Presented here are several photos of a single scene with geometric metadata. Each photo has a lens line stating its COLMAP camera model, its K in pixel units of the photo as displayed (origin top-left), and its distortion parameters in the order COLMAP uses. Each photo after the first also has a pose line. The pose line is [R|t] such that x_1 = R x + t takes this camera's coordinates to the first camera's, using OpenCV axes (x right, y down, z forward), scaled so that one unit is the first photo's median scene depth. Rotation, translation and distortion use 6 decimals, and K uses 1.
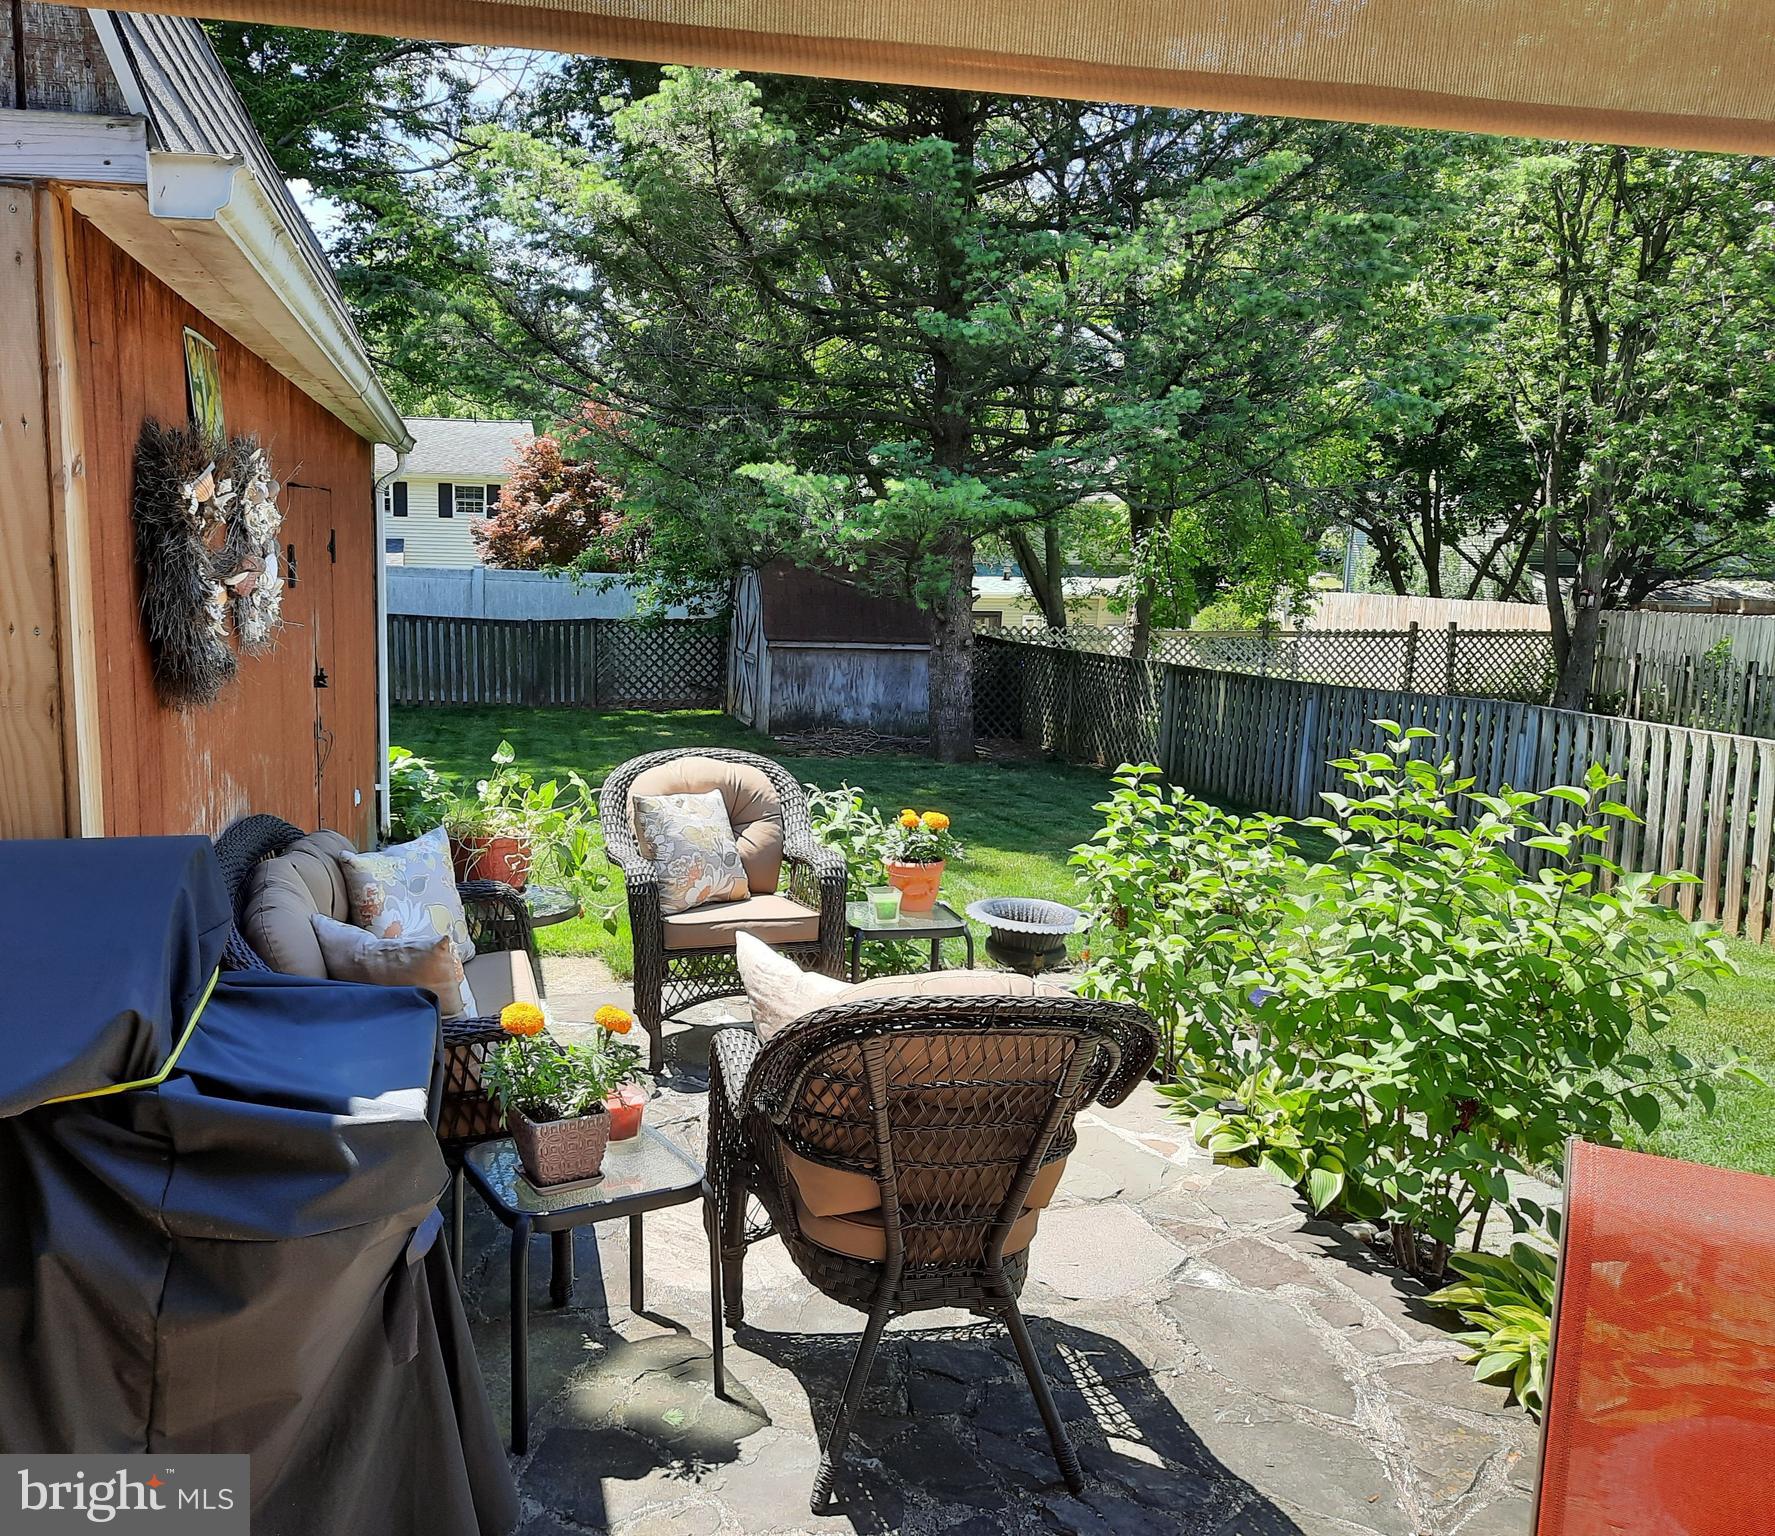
lens RADIAL K [[1507.7, 0, 755.6], [0, 1507.7, 801.9], [0, 0, 1]] dist [0.097999, -0.173686]
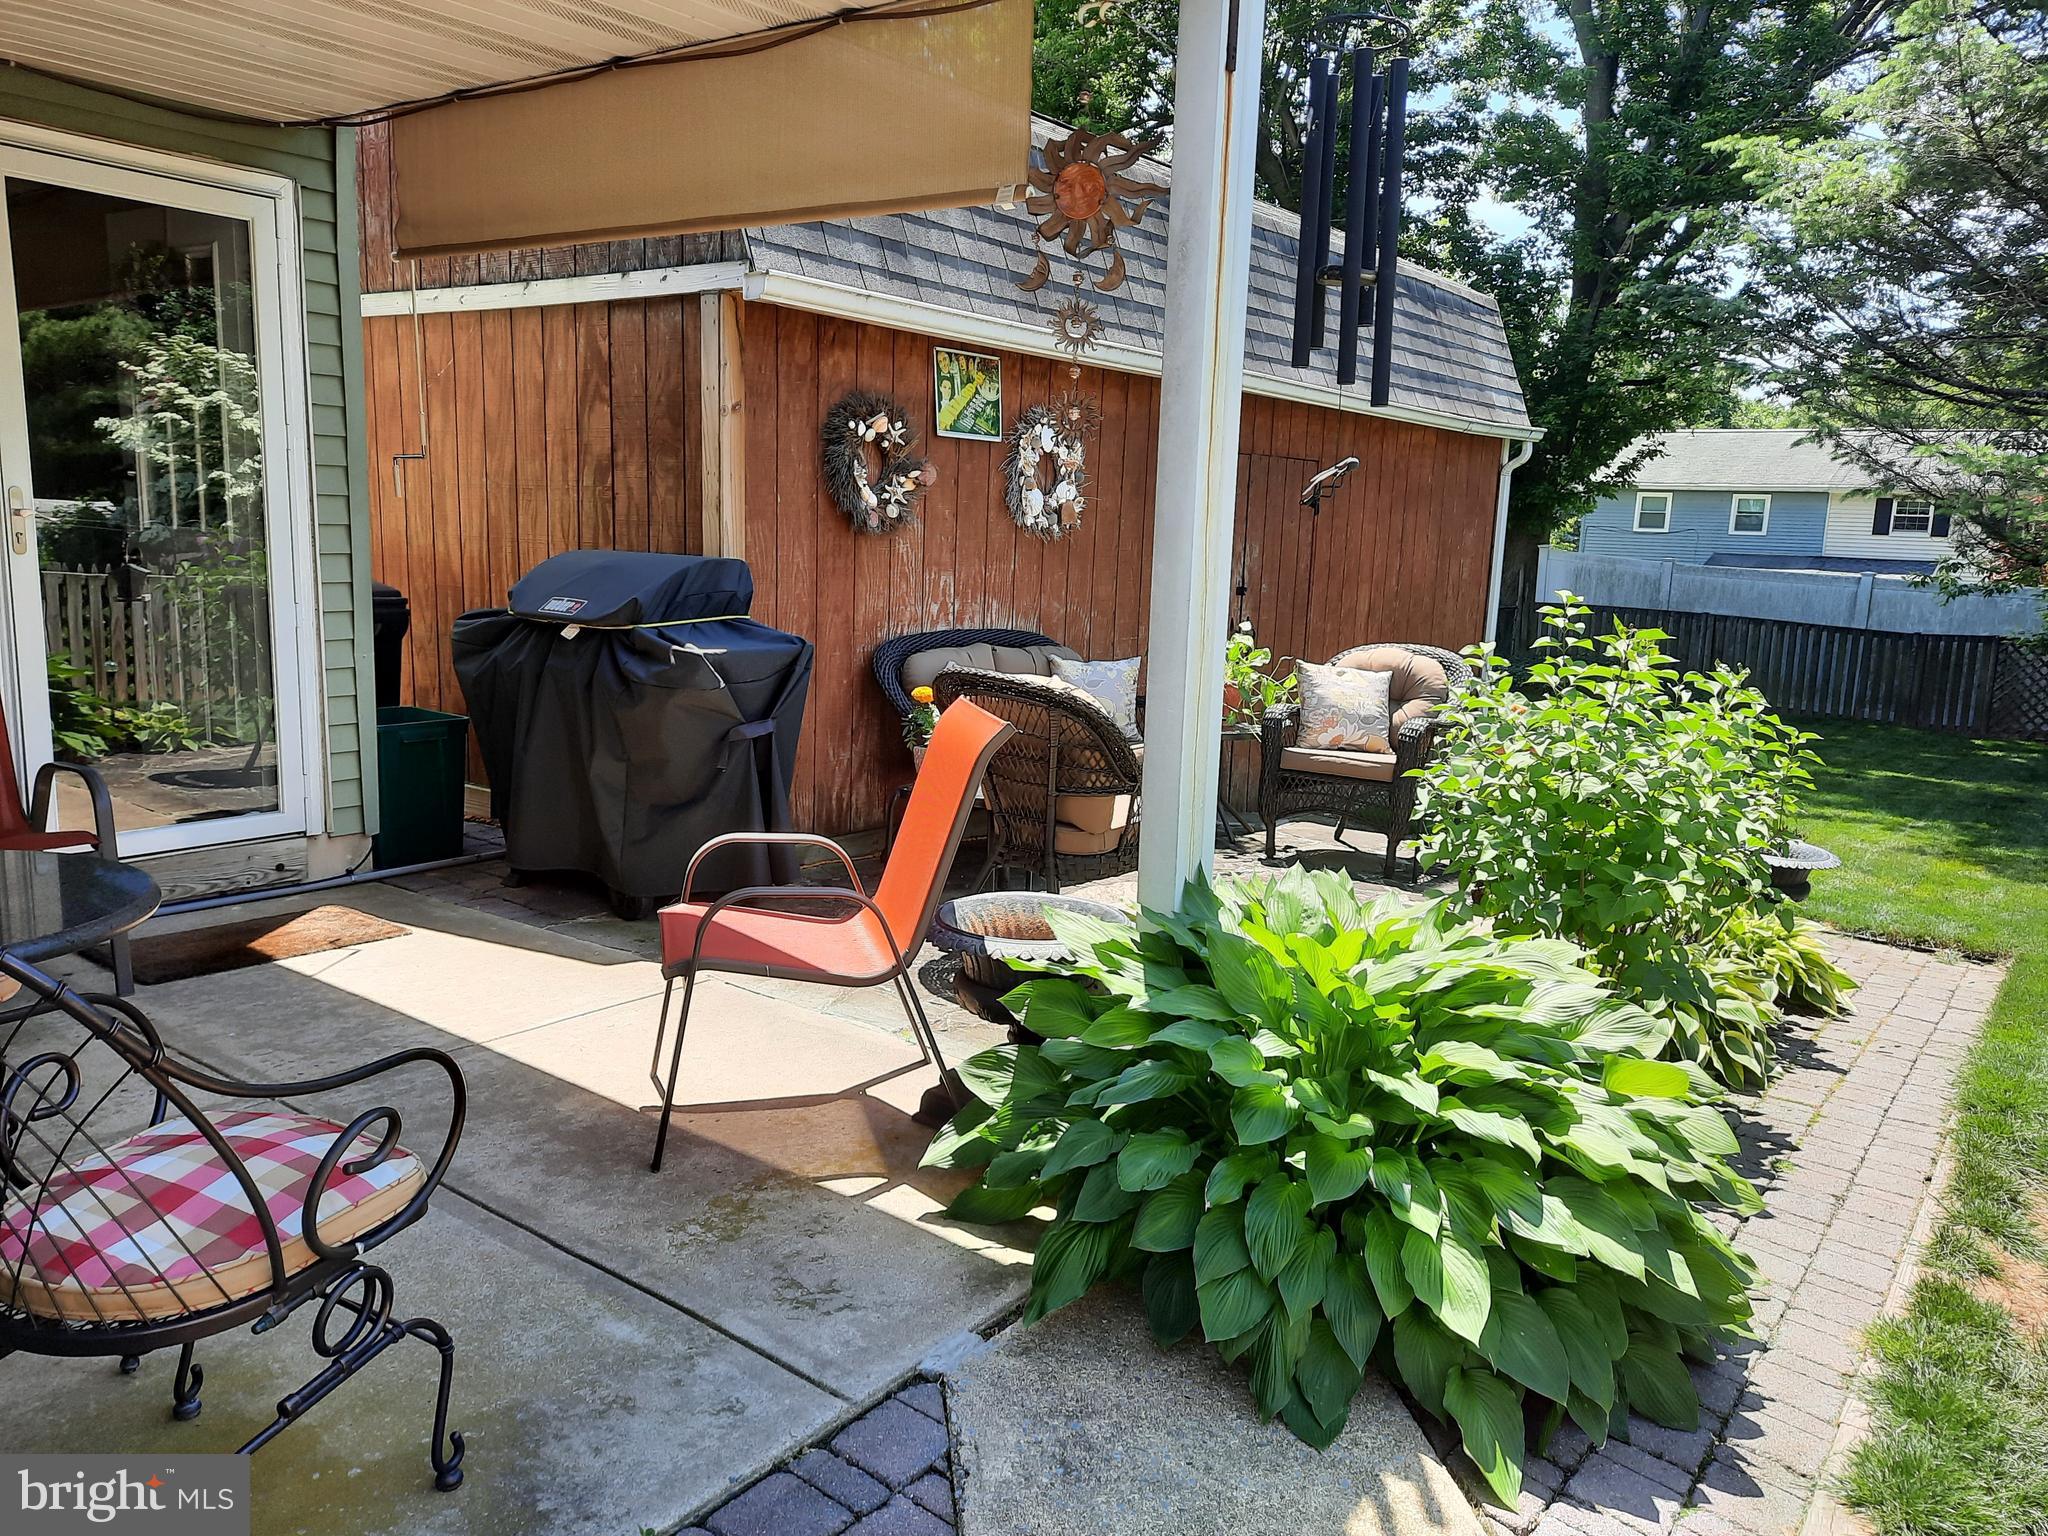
lens RADIAL K [[1502.2, 0, 1034.8], [0, 1502.2, 777.5], [0, 0, 1]] dist [0.032738, -0.004908]
pose [[0.669863, 0.135349, -0.730044, 1.084898], [-0.160533, 0.986389, 0.035576, 0.127387], [0.724922, 0.093365, 0.682474, -0.145630]]
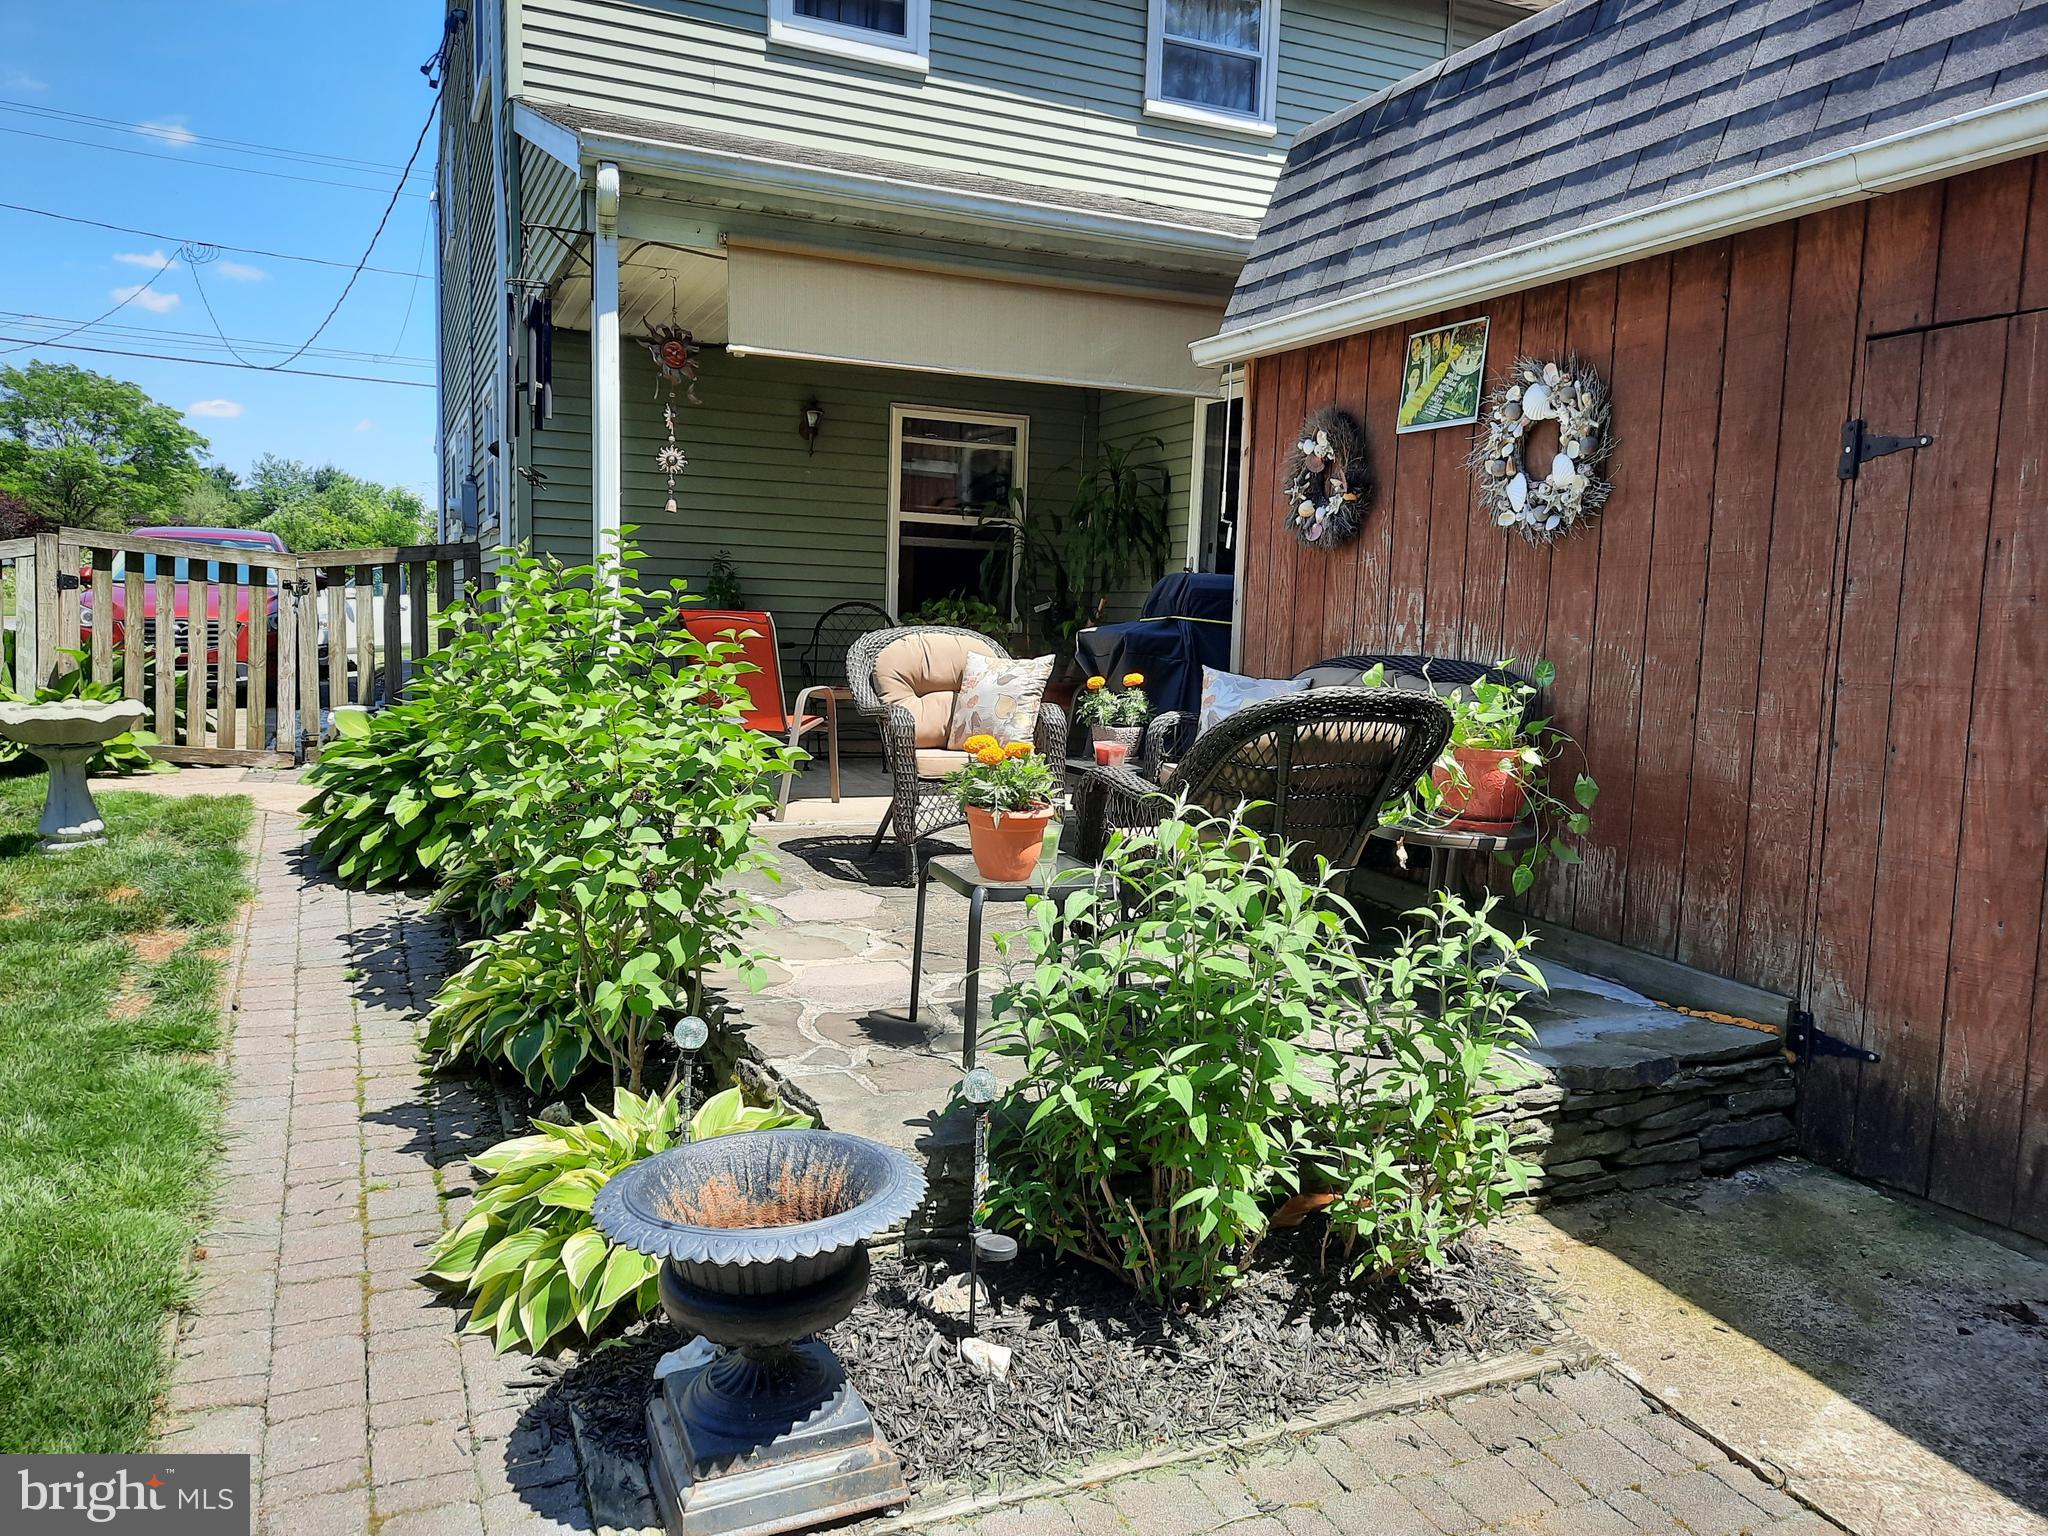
lens RADIAL K [[1502.2, 0, 1034.8], [0, 1502.2, 777.5], [0, 0, 1]] dist [0.032738, -0.004908]
pose [[-0.972929, -0.028564, -0.229330, 0.362195], [-0.093969, 0.955492, 0.279650, -0.261349], [0.211135, 0.293629, -0.932311, 2.515775]]
